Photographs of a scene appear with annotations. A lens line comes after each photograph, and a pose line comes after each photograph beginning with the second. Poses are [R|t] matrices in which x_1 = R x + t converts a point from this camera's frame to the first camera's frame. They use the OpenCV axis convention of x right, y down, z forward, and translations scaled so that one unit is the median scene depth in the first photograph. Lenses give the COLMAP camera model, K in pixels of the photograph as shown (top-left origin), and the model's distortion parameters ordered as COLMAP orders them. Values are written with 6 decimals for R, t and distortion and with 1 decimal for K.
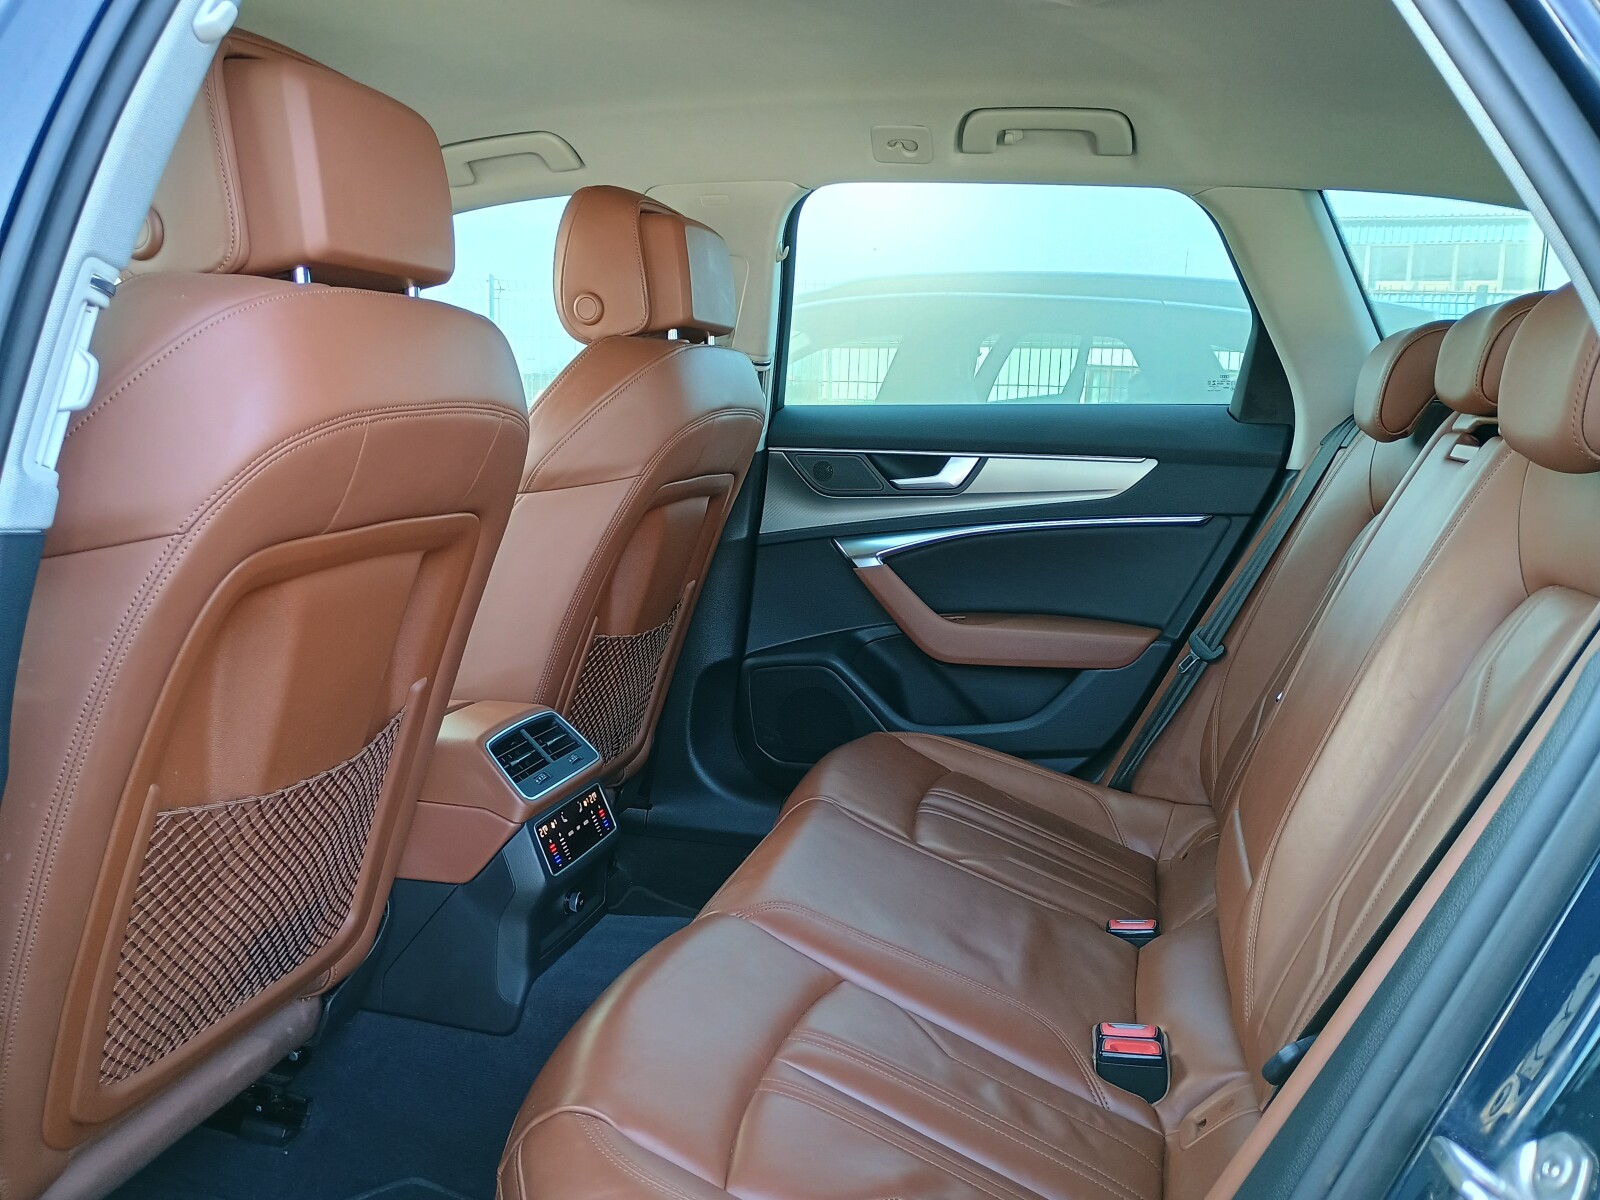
lens RADIAL K [[1316.7, 0, 810.2], [0, 1316.7, 603.6], [0, 0, 1]] dist [0.039999, -0.055465]
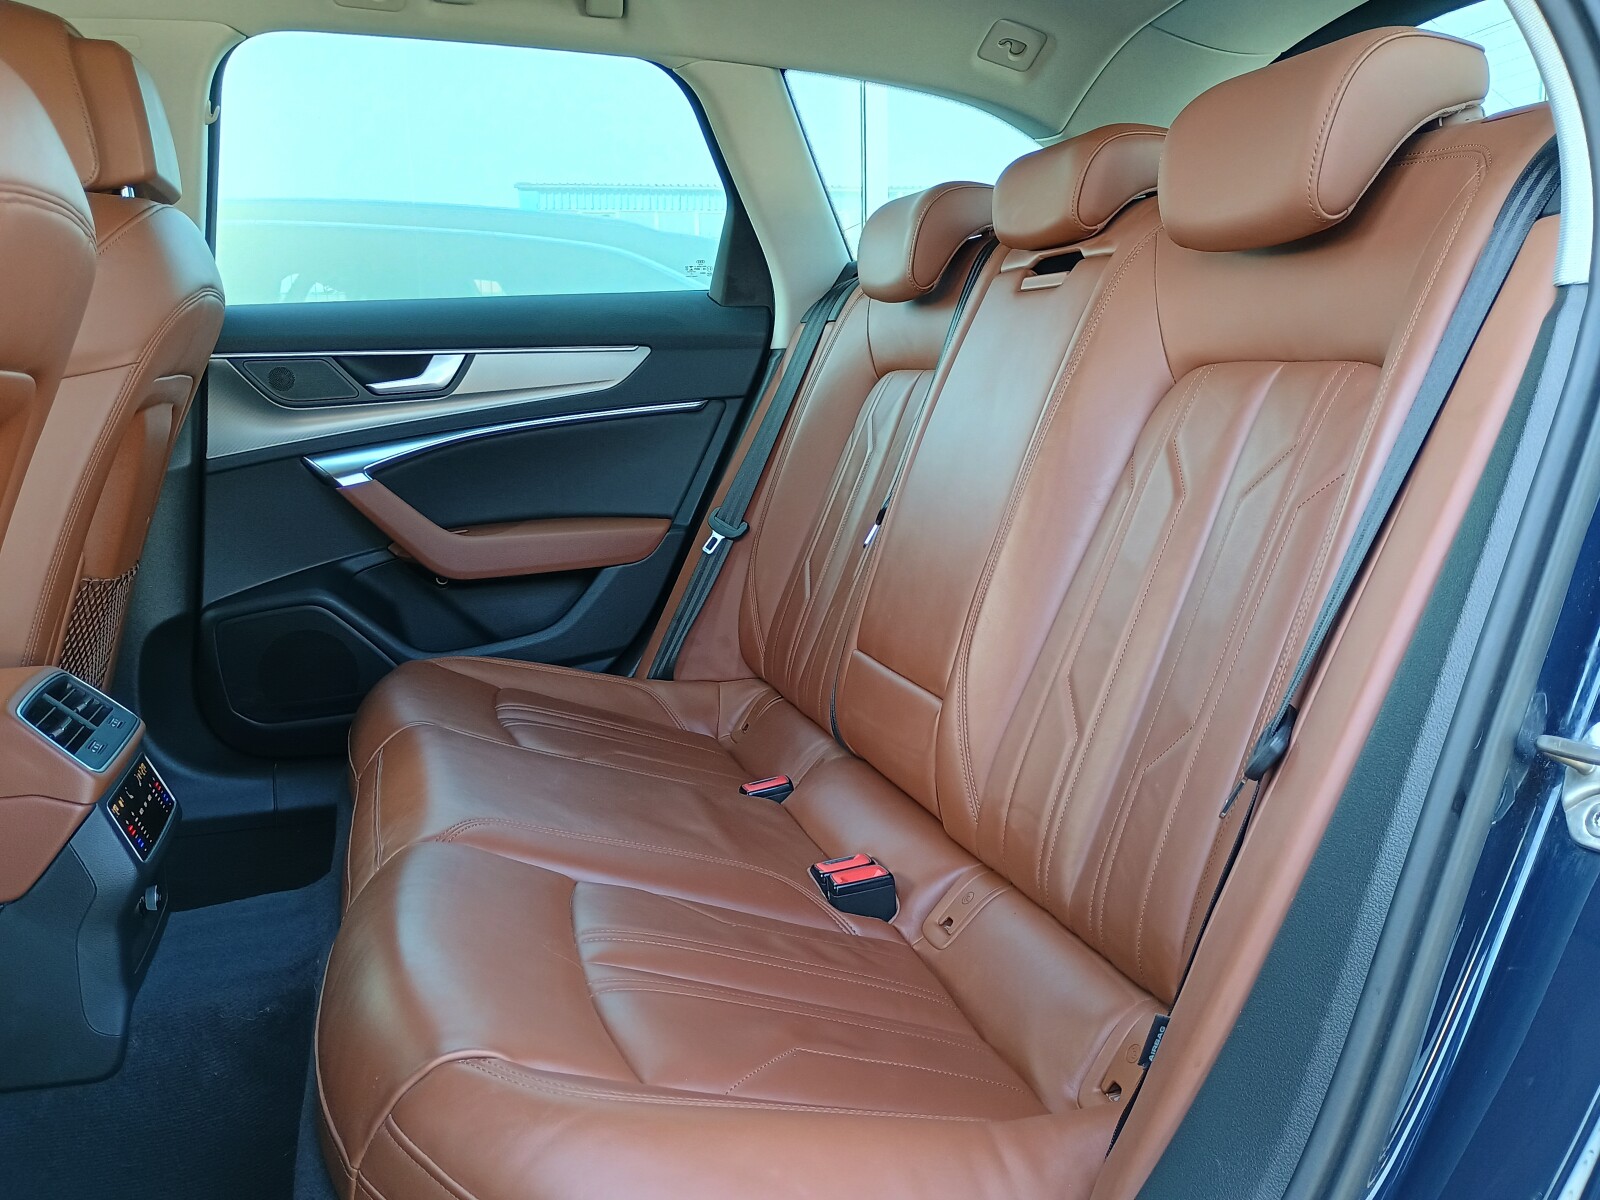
lens RADIAL K [[1316.7, 0, 810.2], [0, 1316.7, 603.6], [0, 0, 1]] dist [0.039999, -0.055465]
pose [[0.859069, -0.135547, 0.493587, -0.151377], [0.121419, 0.990741, 0.060749, 0.036890], [-0.497251, 0.007743, 0.867572, 0.082090]]
